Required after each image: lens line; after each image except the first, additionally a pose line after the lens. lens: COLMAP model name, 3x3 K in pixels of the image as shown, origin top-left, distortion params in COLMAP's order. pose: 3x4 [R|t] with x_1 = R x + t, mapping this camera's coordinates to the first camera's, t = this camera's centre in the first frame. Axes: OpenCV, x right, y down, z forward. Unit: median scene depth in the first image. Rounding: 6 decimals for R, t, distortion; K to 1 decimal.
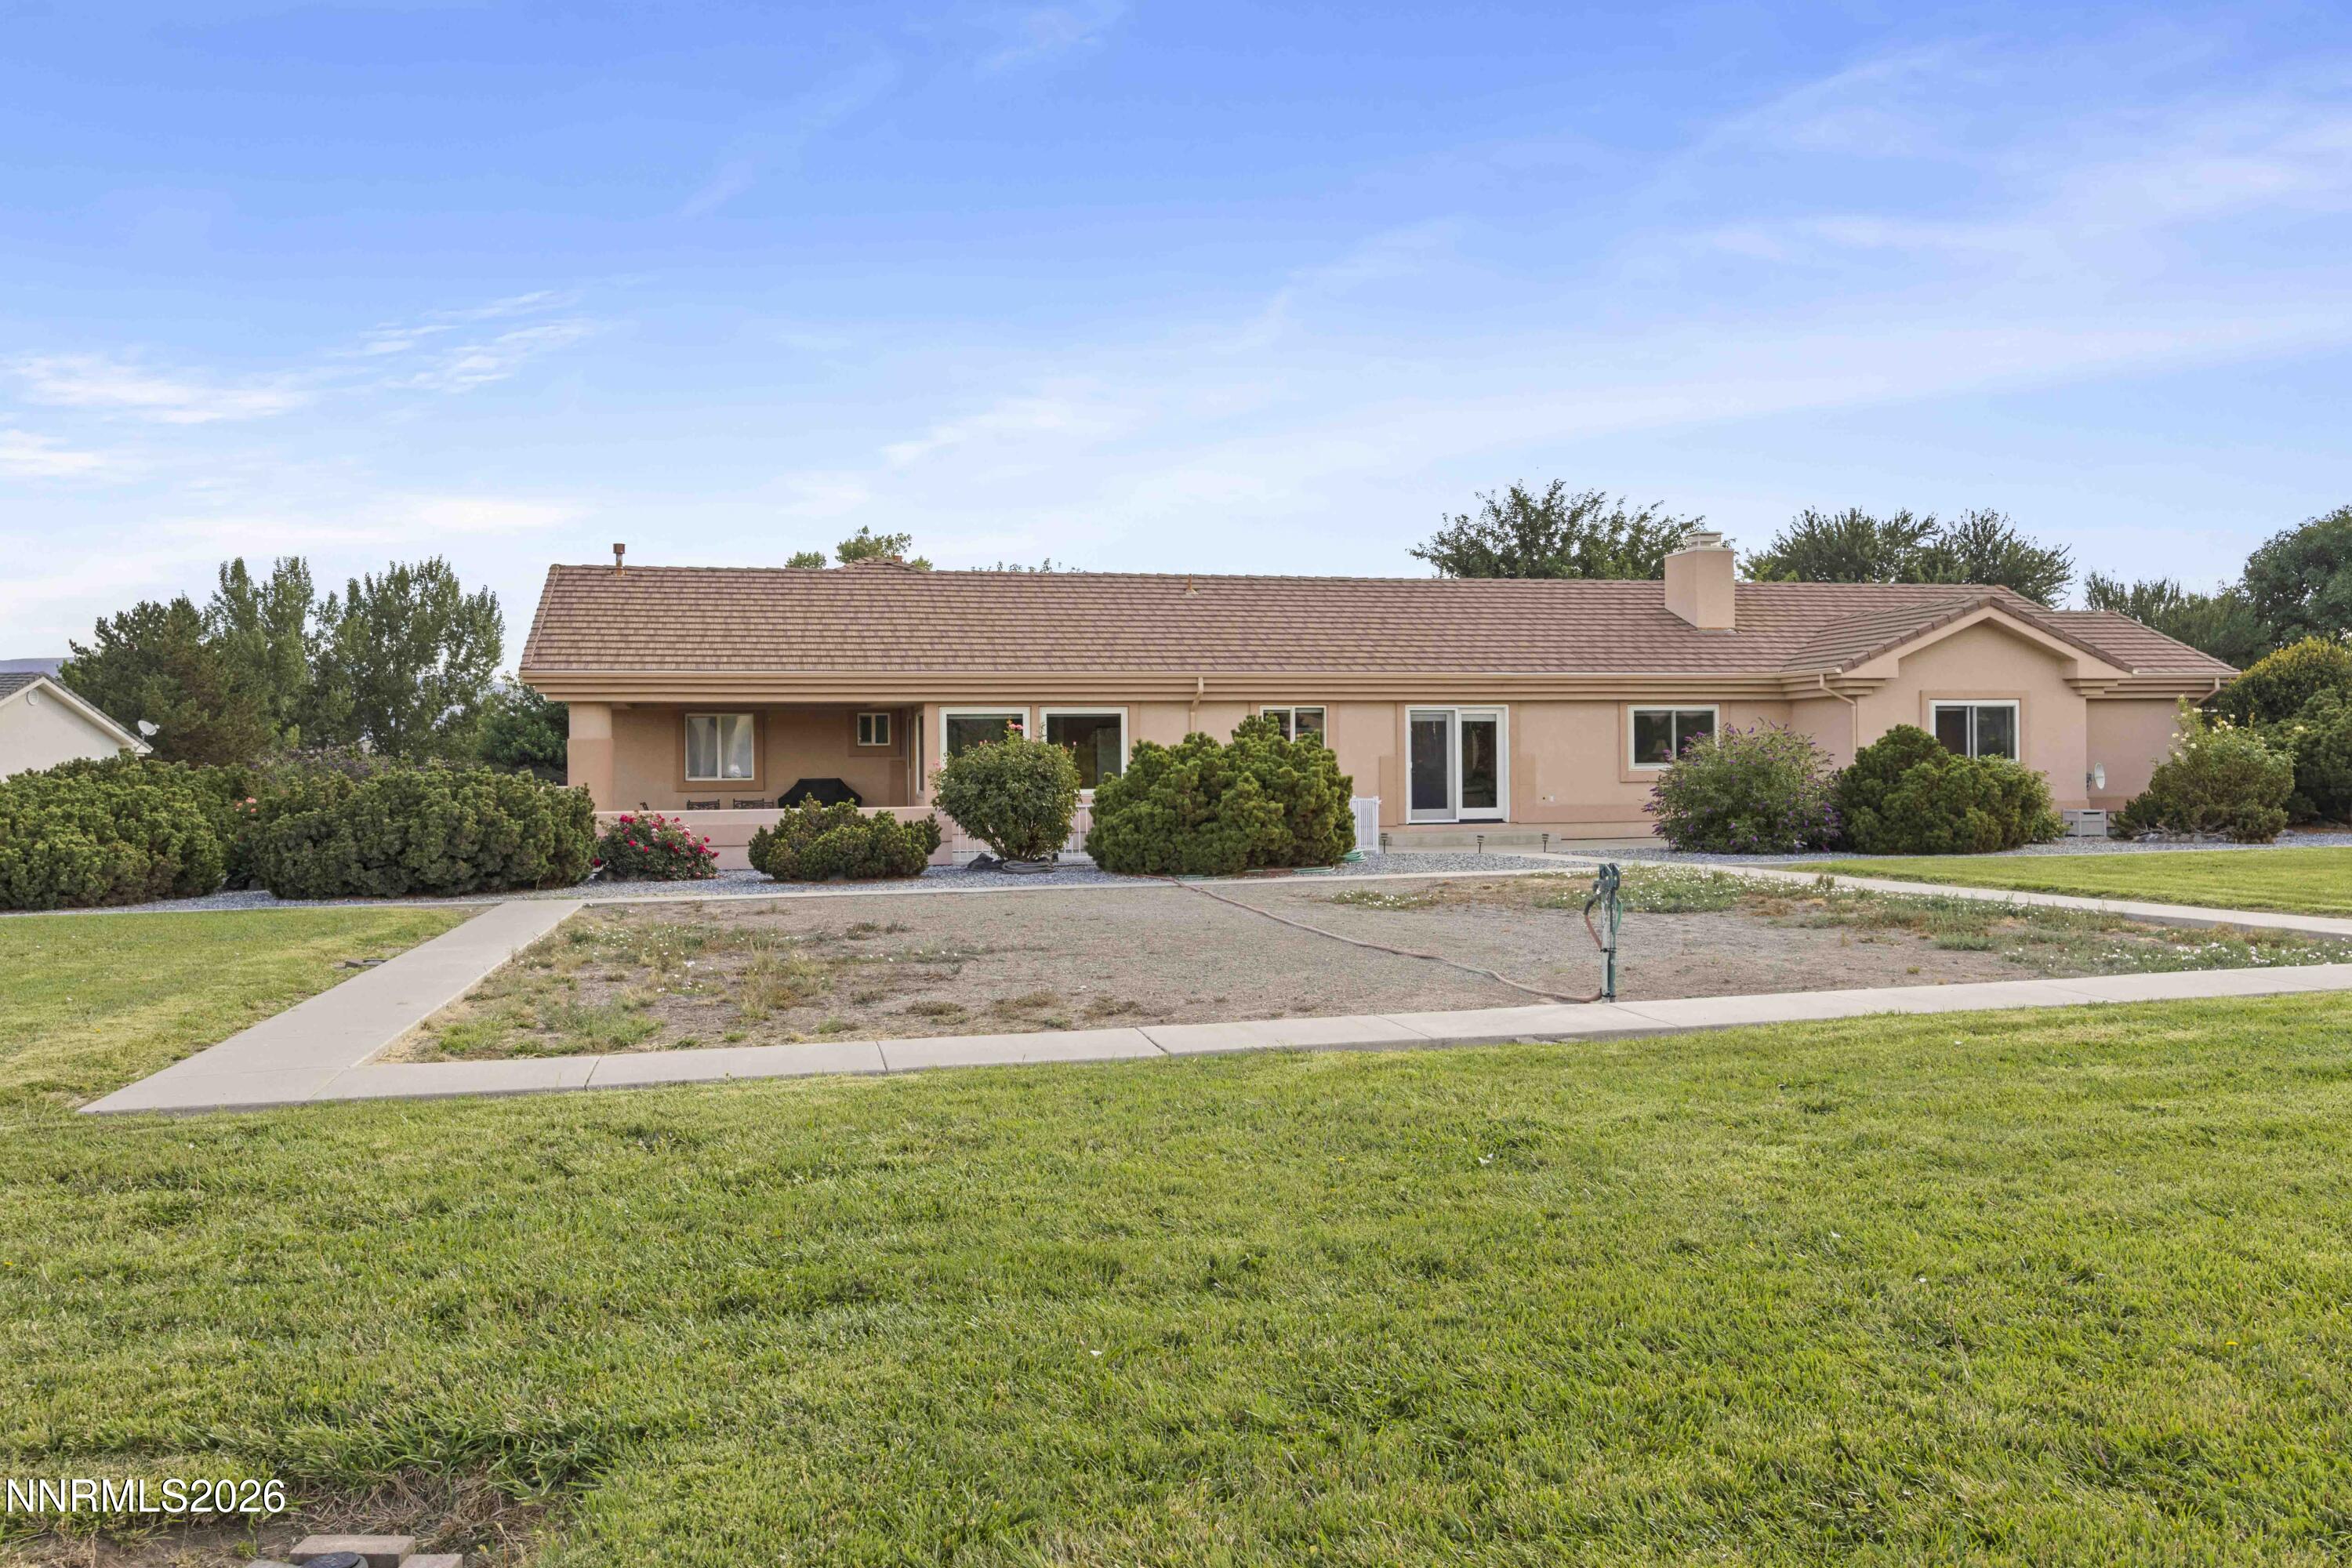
lens RADIAL K [[1948.2, 0, 1176.0], [0, 1948.2, 784.0], [0, 0, 1]] dist [-0.013580, -0.003950]
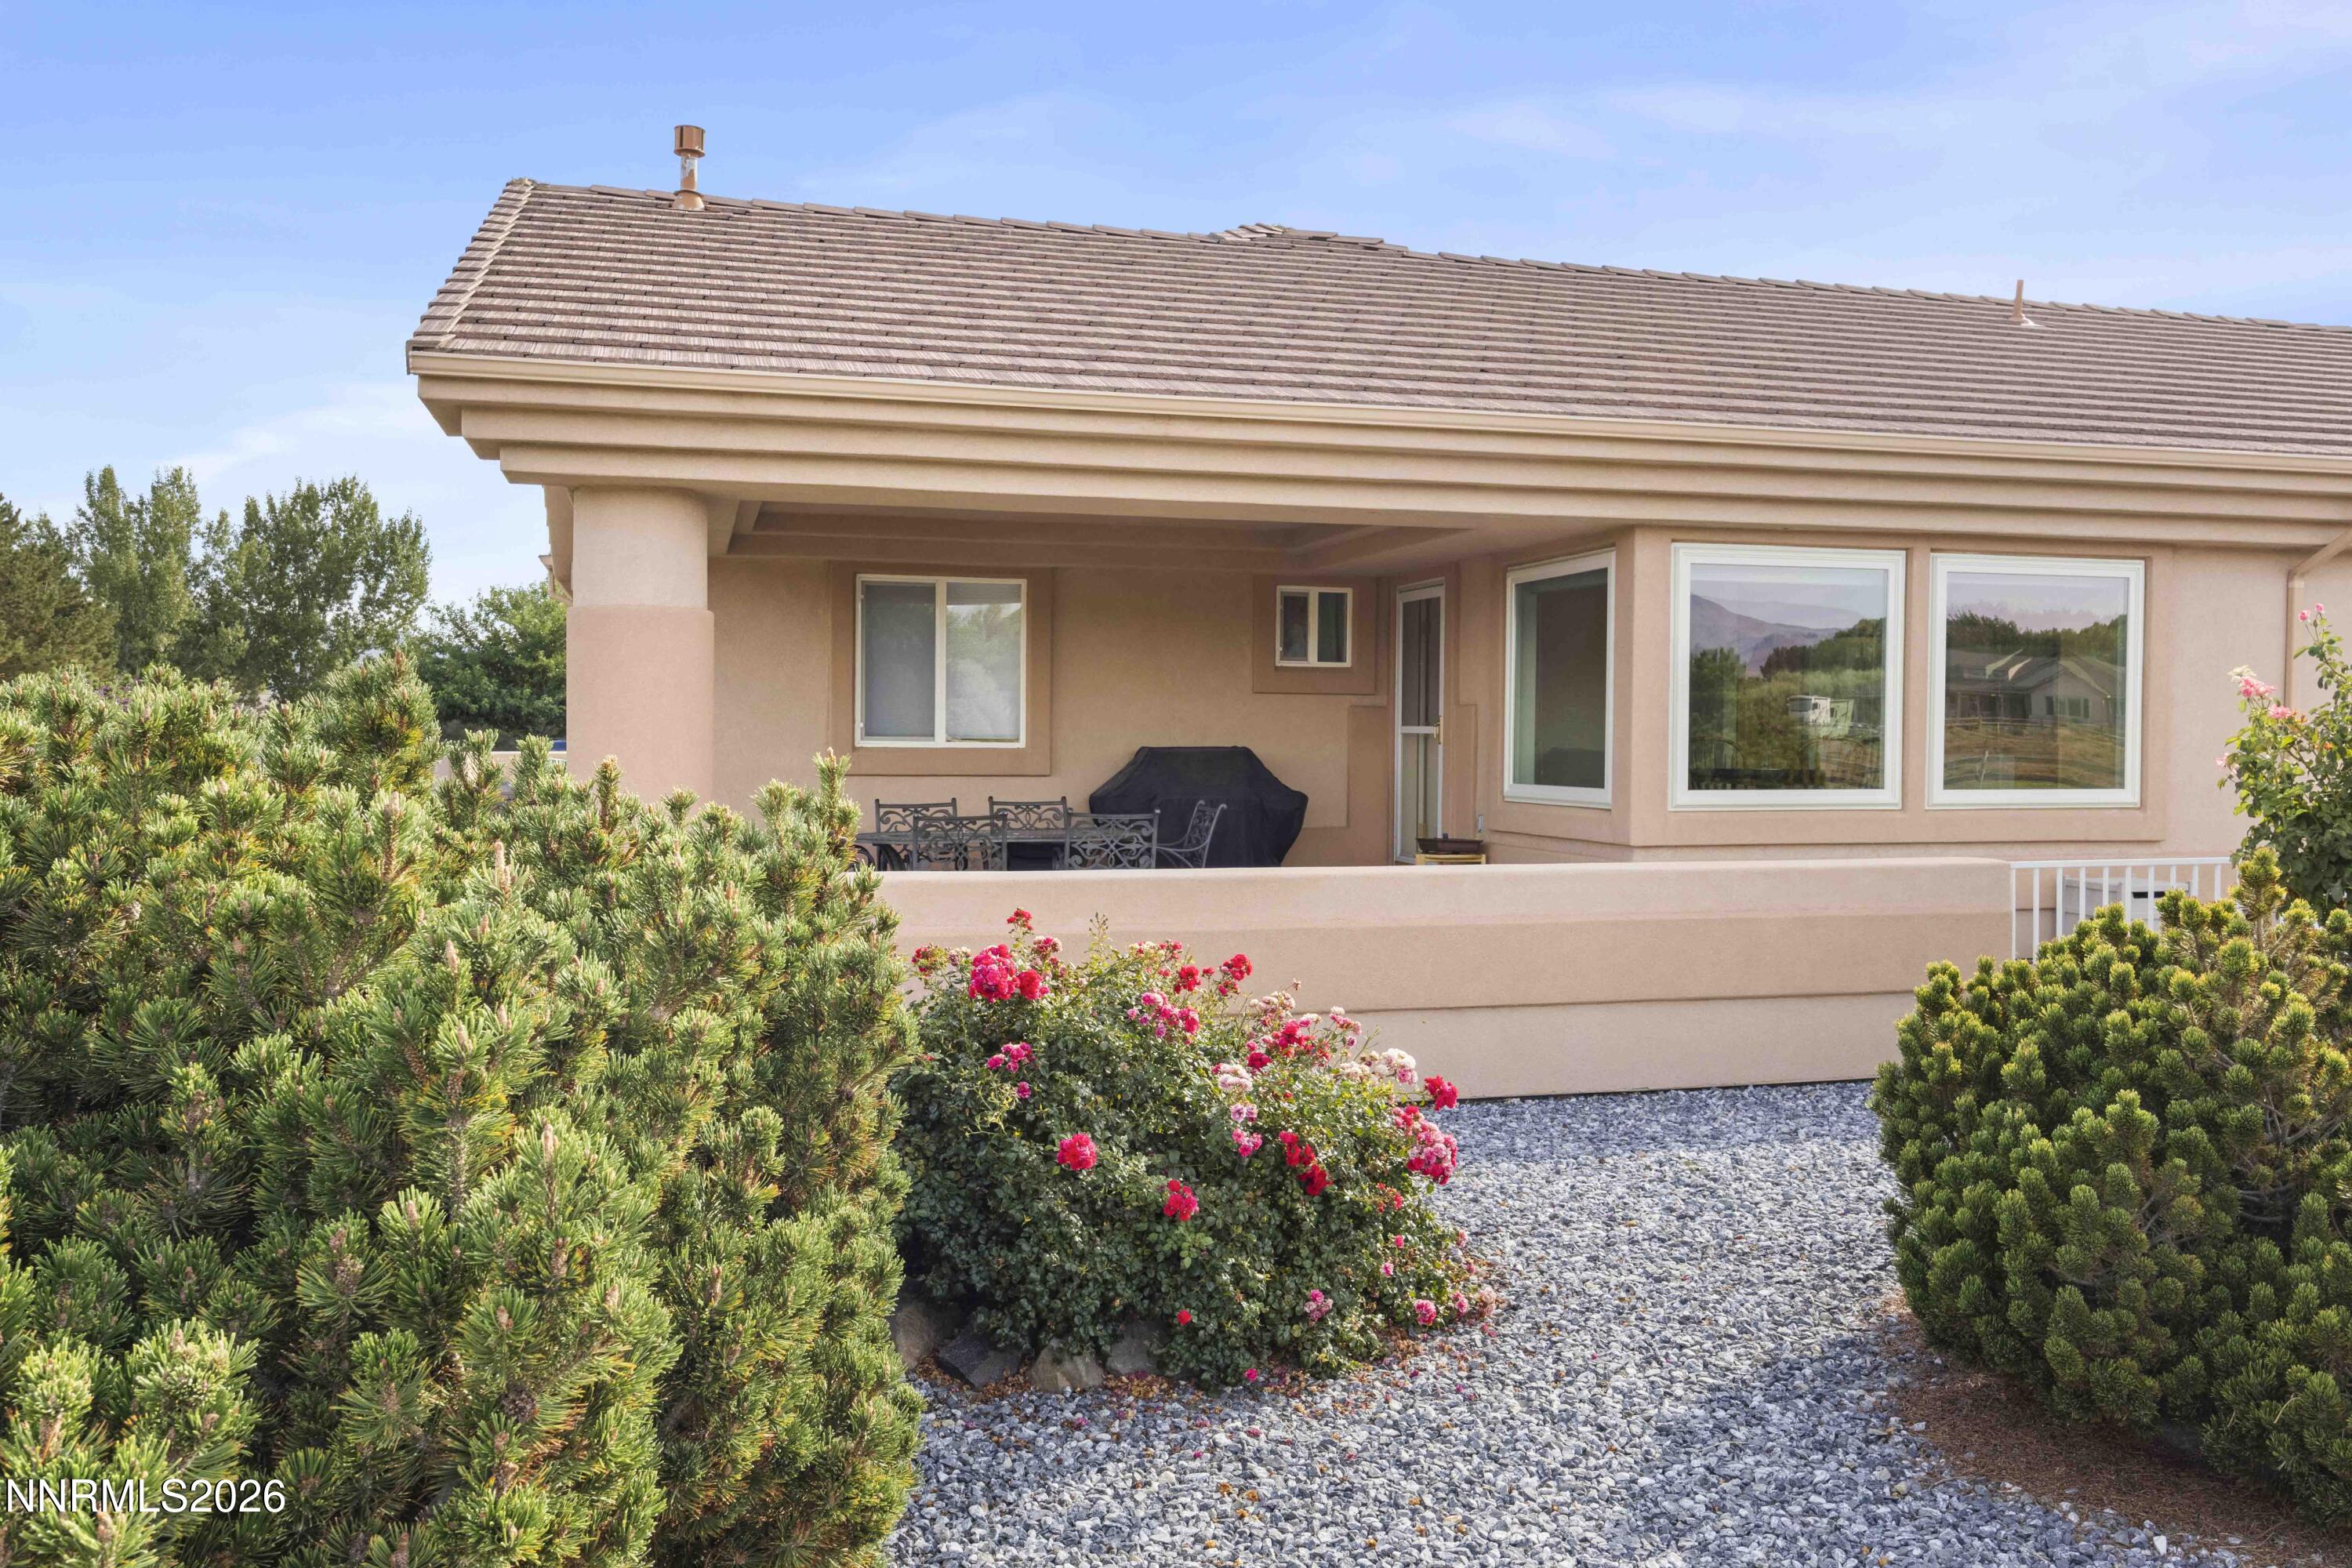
lens RADIAL K [[1948.2, 0, 1176.0], [0, 1948.2, 784.0], [0, 0, 1]] dist [-0.013580, -0.003950]
pose [[0.999382, 0.015626, 0.031494, -0.198192], [-0.016107, 0.999757, 0.015072, -0.001106], [-0.031251, -0.015570, 0.999390, 0.605190]]
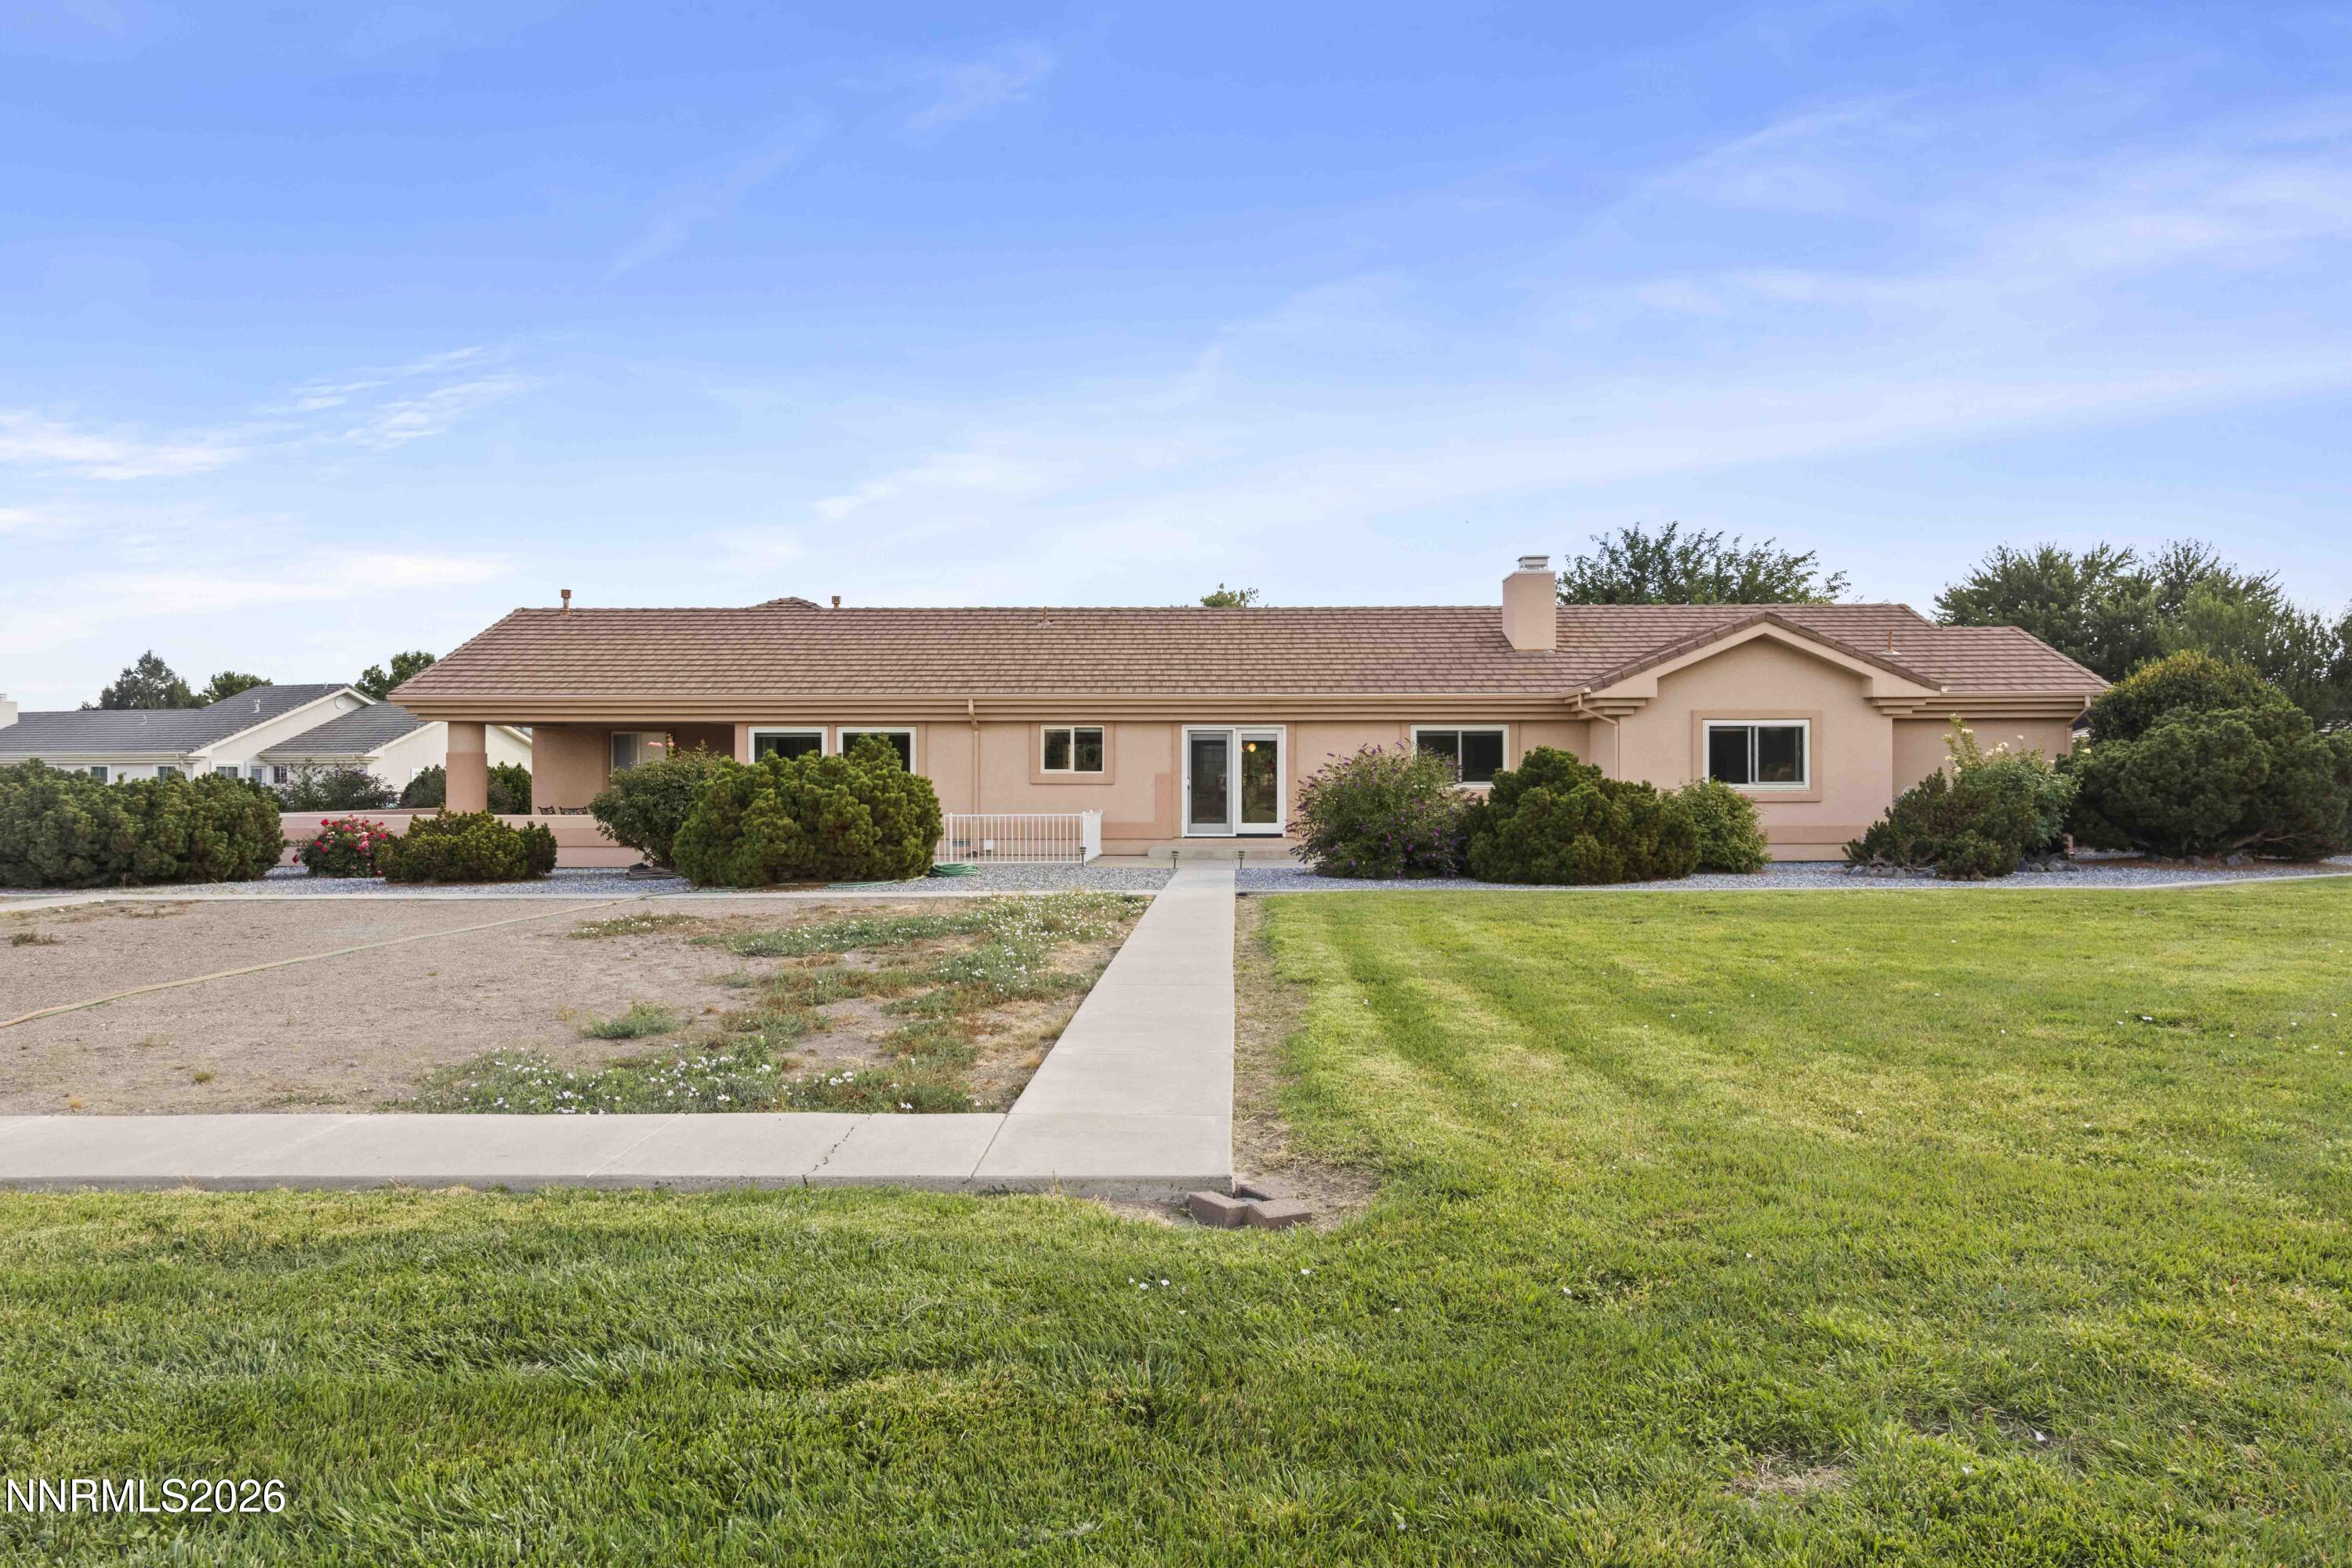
lens RADIAL K [[1528.2, 0, 1176.0], [0, 1528.2, 784.0], [0, 0, 1]] dist [-0.000750, -0.000927]
pose [[0.965103, 0.010807, -0.261648, 0.320996], [-0.011415, 0.999935, -0.000804, -0.007374], [0.261622, 0.003762, 0.965163, 0.188359]]
